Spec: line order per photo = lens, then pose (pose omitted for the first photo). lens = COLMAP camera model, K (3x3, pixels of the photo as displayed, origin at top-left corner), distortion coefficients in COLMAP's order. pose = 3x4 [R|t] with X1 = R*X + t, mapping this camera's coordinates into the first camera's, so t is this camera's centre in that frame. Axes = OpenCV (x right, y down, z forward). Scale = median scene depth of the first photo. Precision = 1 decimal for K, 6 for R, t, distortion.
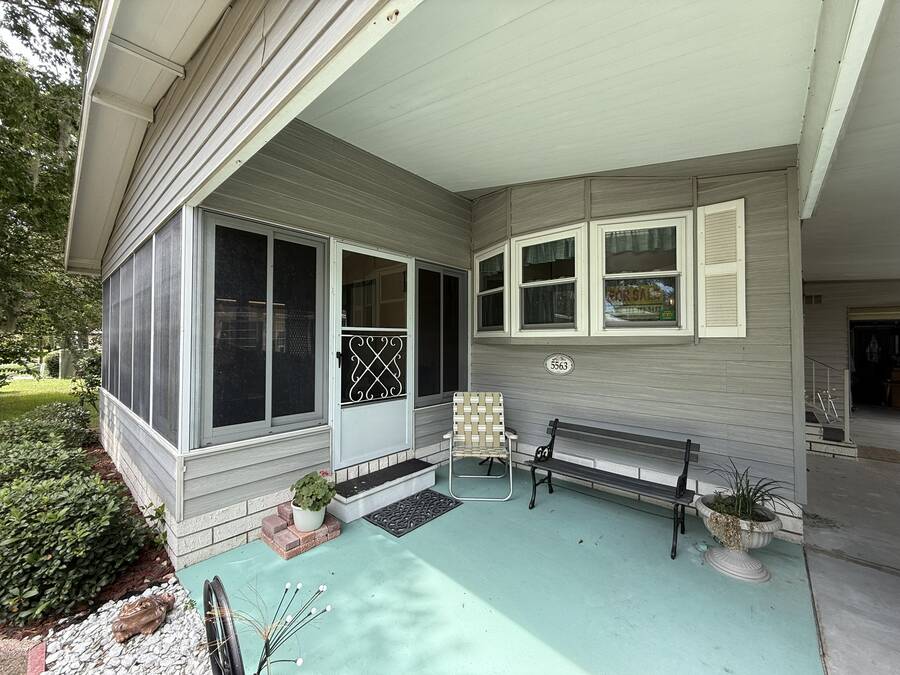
lens RADIAL K [[359.3, 0, 449.5], [0, 359.3, 336.4], [0, 0, 1]] dist [0.003645, 0.000042]
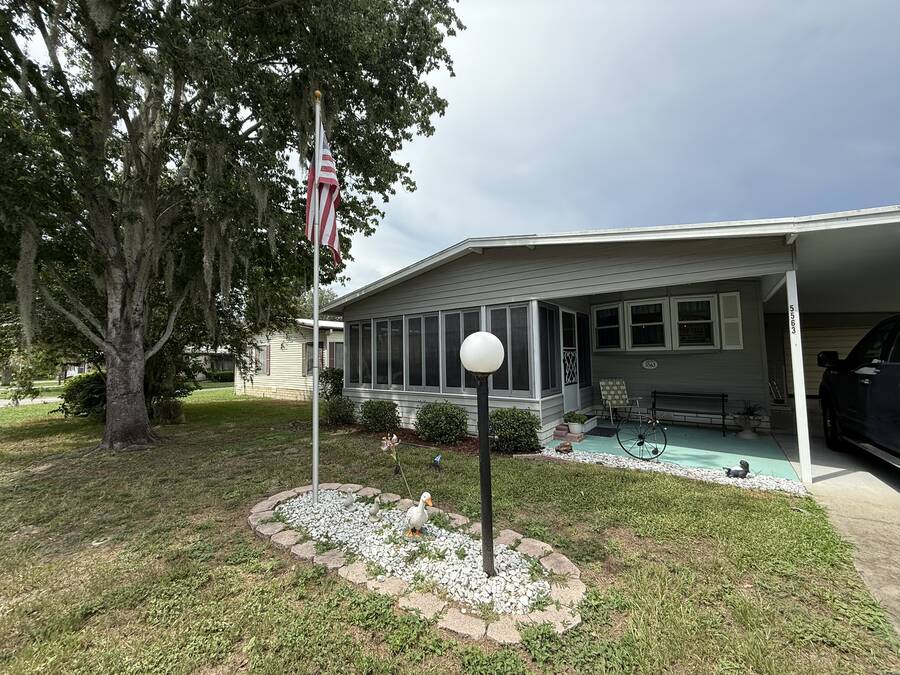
lens RADIAL K [[359.3, 0, 450.4], [0, 359.3, 336.3], [0, 0, 1]] dist [0.003645, 0.000042]
pose [[0.996304, -0.012891, 0.084921, -1.068227], [0.016568, 0.998949, -0.042735, -0.011676], [-0.084281, 0.043984, 0.995471, -0.990093]]
